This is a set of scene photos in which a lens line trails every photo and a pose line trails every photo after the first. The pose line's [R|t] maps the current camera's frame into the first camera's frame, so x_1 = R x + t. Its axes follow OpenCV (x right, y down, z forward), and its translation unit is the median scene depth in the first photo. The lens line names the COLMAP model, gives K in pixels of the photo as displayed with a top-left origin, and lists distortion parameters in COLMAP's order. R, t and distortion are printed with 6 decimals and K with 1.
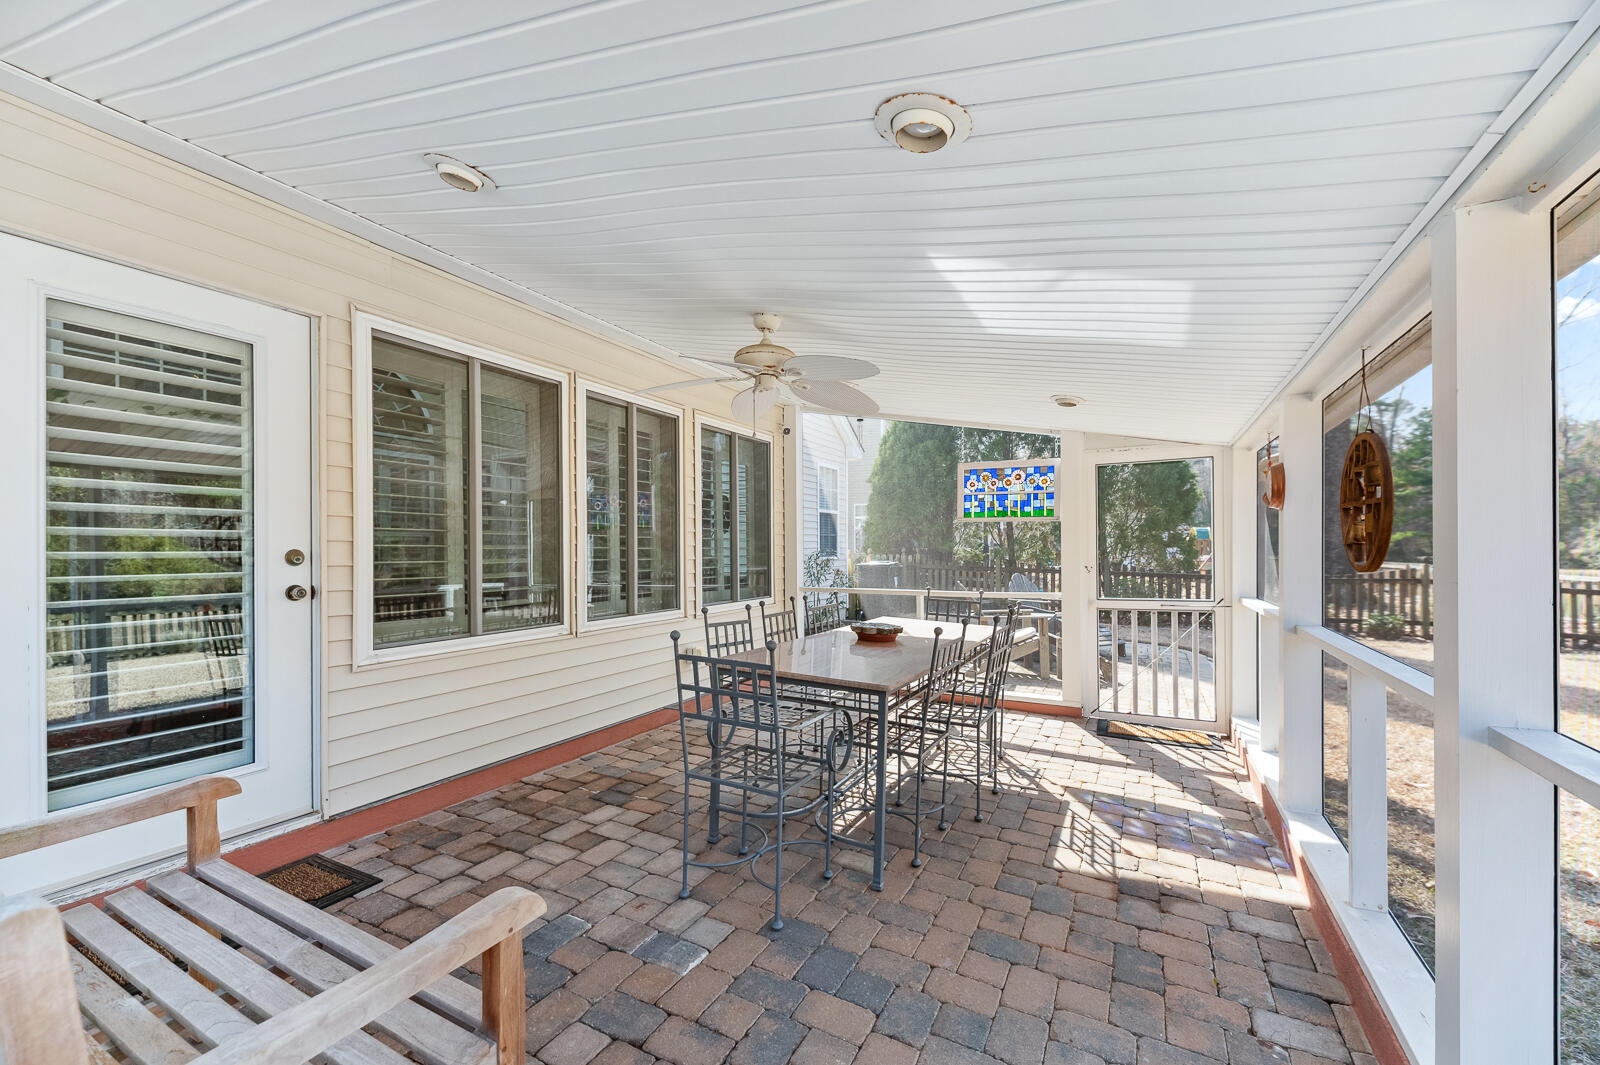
lens RADIAL K [[635.2, 0, 800.1], [0, 635.2, 548.8], [0, 0, 1]] dist [0.005354, -0.001707]
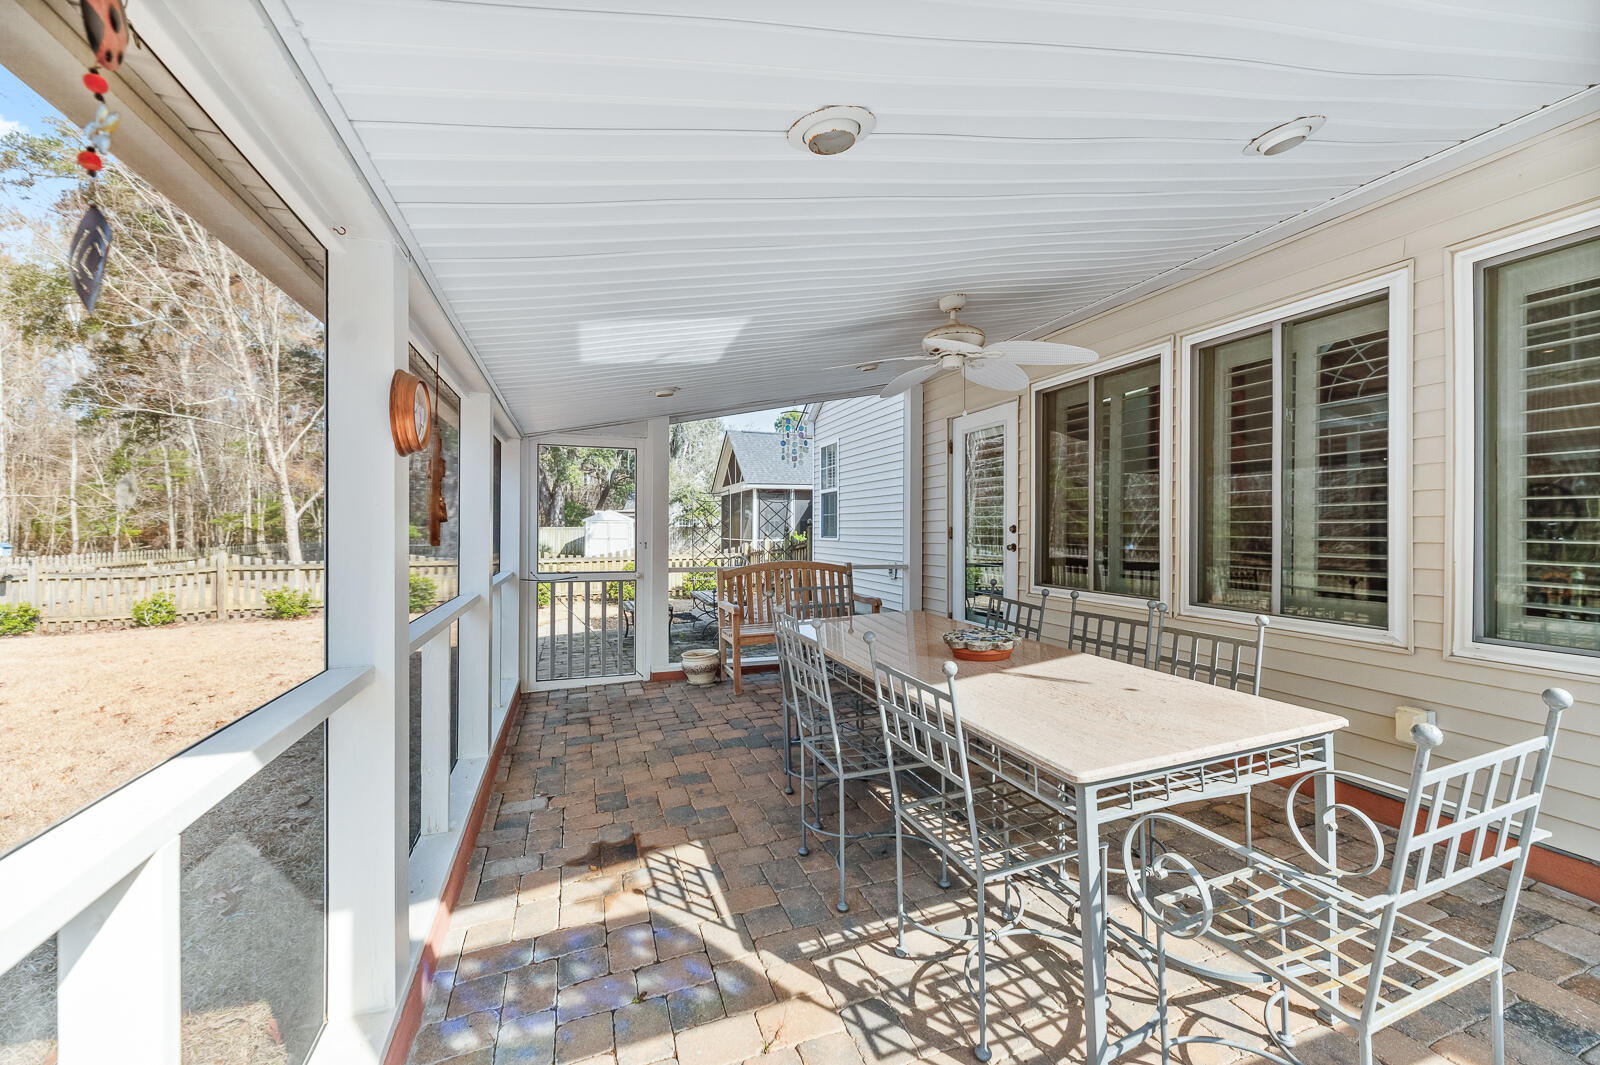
lens RADIAL K [[635.2, 0, 799.8], [0, 635.2, 526.6], [0, 0, 1]] dist [0.005354, -0.001707]
pose [[-0.668524, 0.000770, -0.743691, 0.879402], [-0.002034, 0.999994, 0.002864, 0.002464], [0.743688, 0.003427, -0.668518, 1.517668]]
